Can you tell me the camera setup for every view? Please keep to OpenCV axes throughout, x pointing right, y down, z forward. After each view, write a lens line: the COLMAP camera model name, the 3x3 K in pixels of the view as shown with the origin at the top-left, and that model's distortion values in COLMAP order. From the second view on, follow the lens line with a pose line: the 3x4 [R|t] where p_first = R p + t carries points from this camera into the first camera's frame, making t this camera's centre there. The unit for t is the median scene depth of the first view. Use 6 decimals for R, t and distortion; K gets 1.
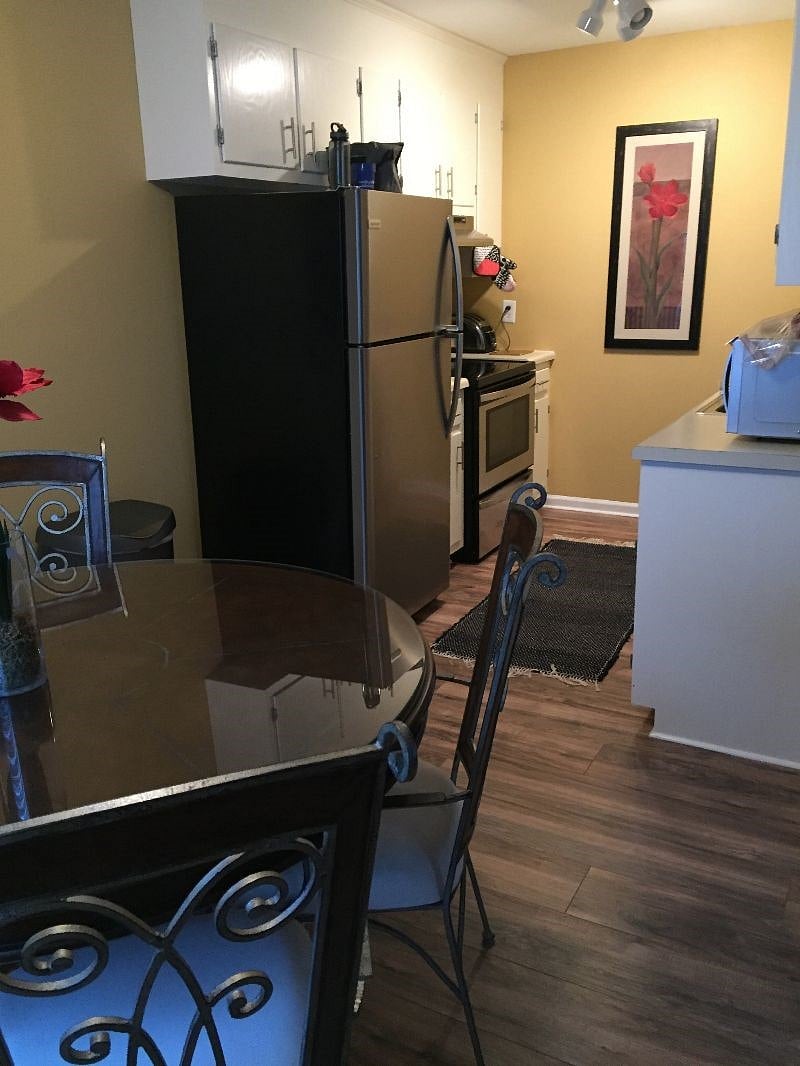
lens RADIAL K [[928.0, 0, 396.5], [0, 928.0, 547.1], [0, 0, 1]] dist [0.063617, -0.070090]
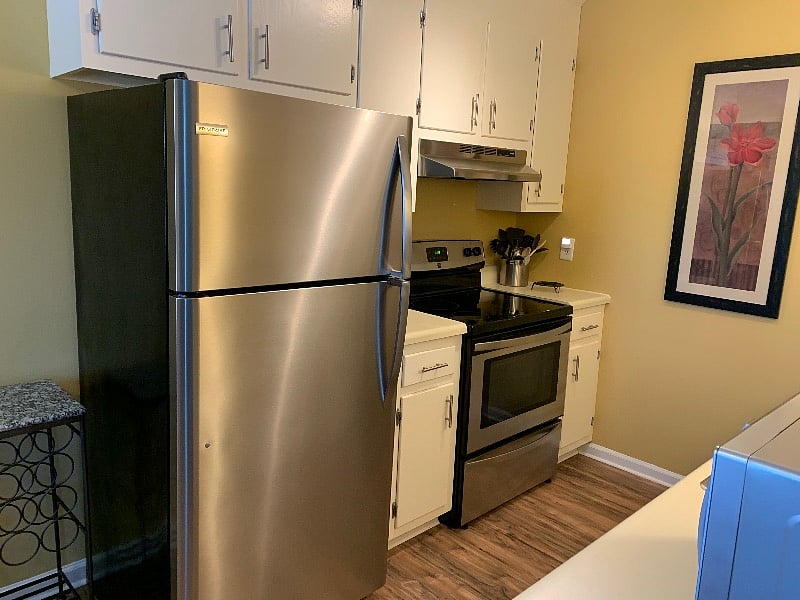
lens RADIAL K [[613.0, 0, 391.3], [0, 613.0, 300.7], [0, 0, 1]] dist [0.023682, -0.026195]
pose [[0.947059, 0.122886, -0.296611, 0.166298], [-0.157225, 0.983007, -0.094749, -0.127061], [0.279928, 0.136367, 0.950287, 0.400791]]
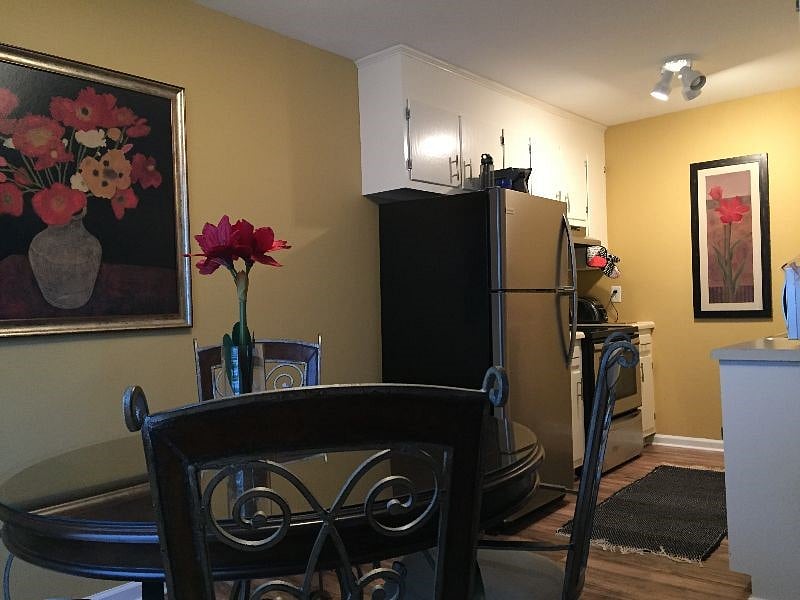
lens RADIAL K [[696.5, 0, 395.1], [0, 696.5, 299.3], [0, 0, 1]] dist [0.063617, -0.070090]
pose [[0.979603, -0.010447, -0.200671, 0.011798], [-0.048887, 0.956251, -0.288433, 0.072873], [0.194905, 0.292360, 0.936236, -0.012433]]
